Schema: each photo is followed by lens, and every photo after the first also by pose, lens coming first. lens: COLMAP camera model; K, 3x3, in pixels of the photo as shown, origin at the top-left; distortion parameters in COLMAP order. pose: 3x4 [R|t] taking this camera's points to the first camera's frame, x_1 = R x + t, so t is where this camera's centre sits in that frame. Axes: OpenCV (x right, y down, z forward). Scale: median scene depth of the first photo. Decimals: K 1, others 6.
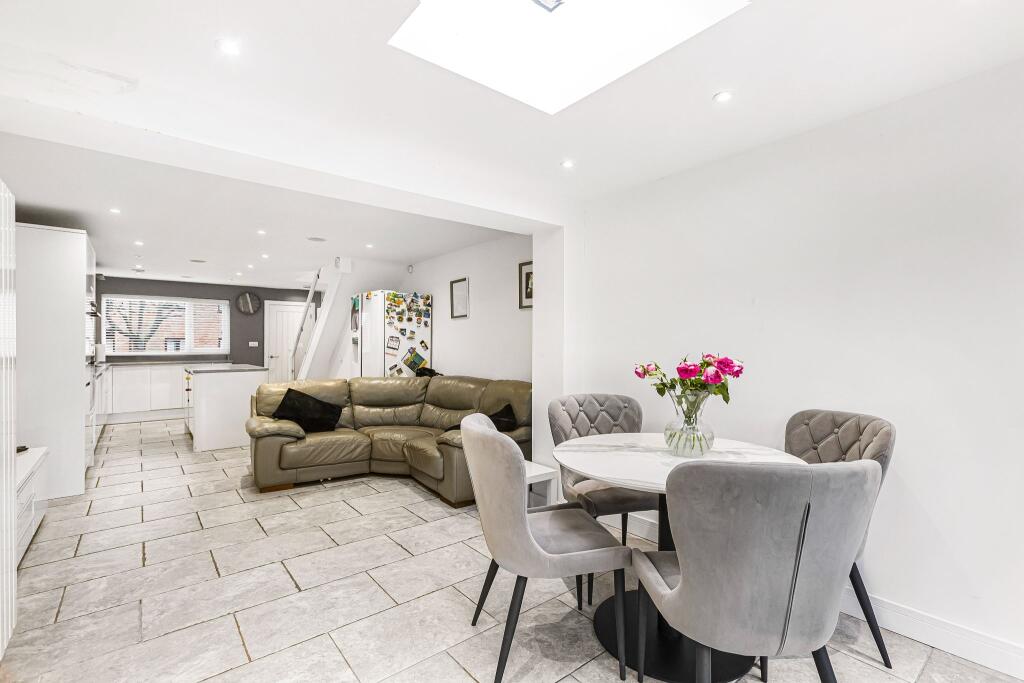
lens RADIAL K [[460.0, 0, 521.9], [0, 460.0, 342.3], [0, 0, 1]] dist [0.001879, 0.000585]
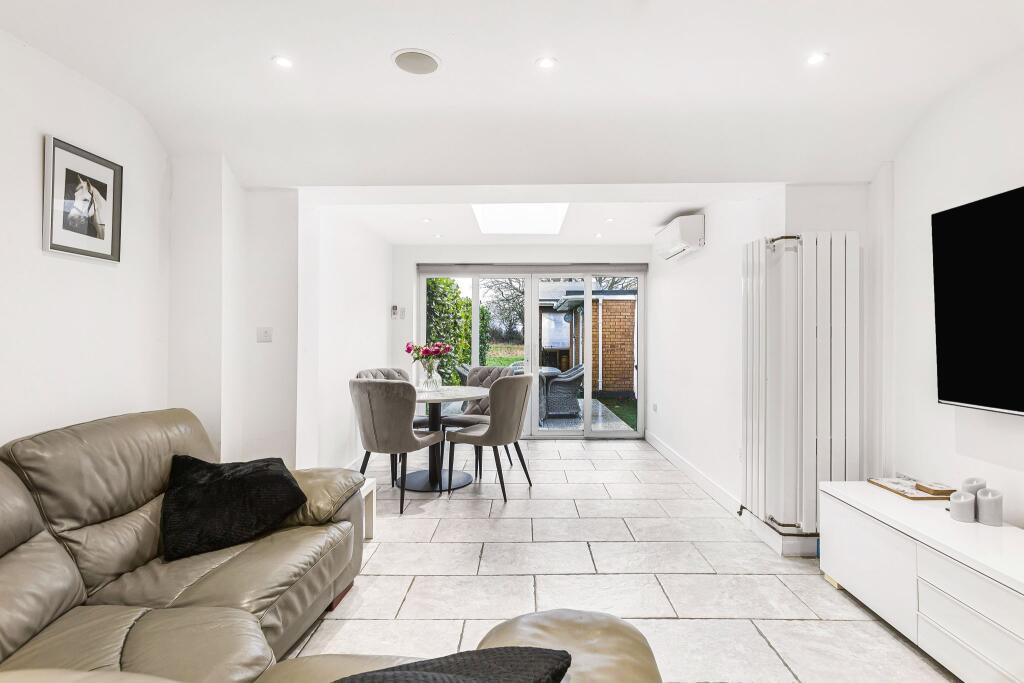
lens RADIAL K [[509.3, 0, 514.4], [0, 509.3, 335.2], [0, 0, 1]] dist [-0.001649, -0.000019]
pose [[-0.755478, 0.001309, 0.655173, -0.931722], [-0.002325, 0.999986, -0.004679, 0.011515], [-0.655170, -0.005058, -0.755464, 1.644594]]
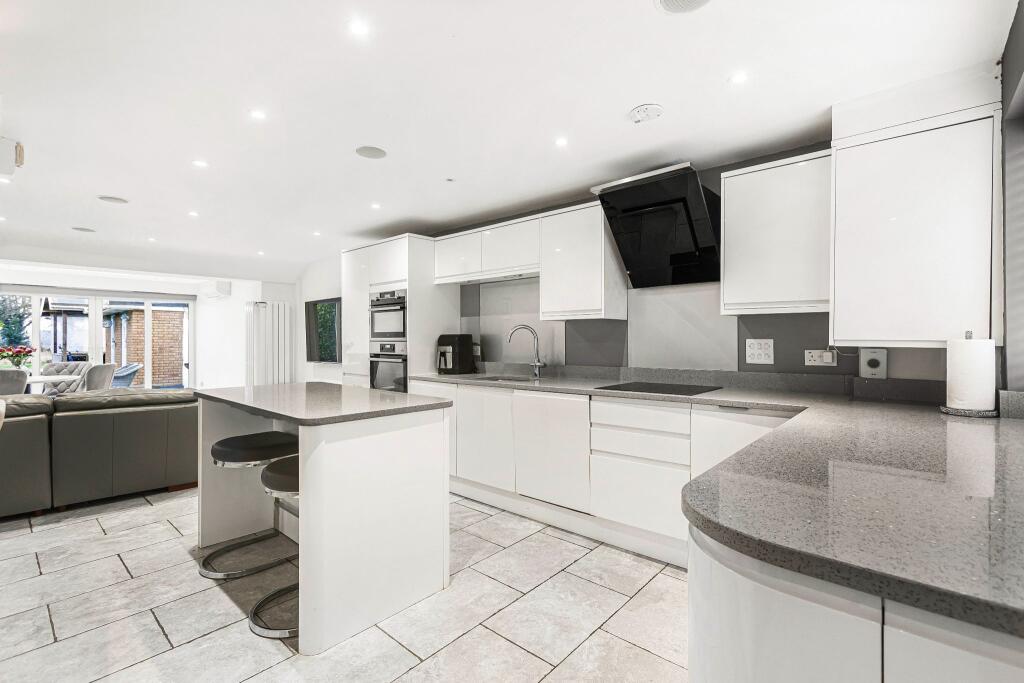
lens RADIAL K [[460.0, 0, 519.4], [0, 460.0, 339.9], [0, 0, 1]] dist [0.001879, 0.000585]
pose [[-0.987604, -0.000167, -0.156966, -1.477582], [0.000627, 0.999987, -0.005006, 0.015399], [0.156965, -0.005042, -0.987591, 2.780356]]
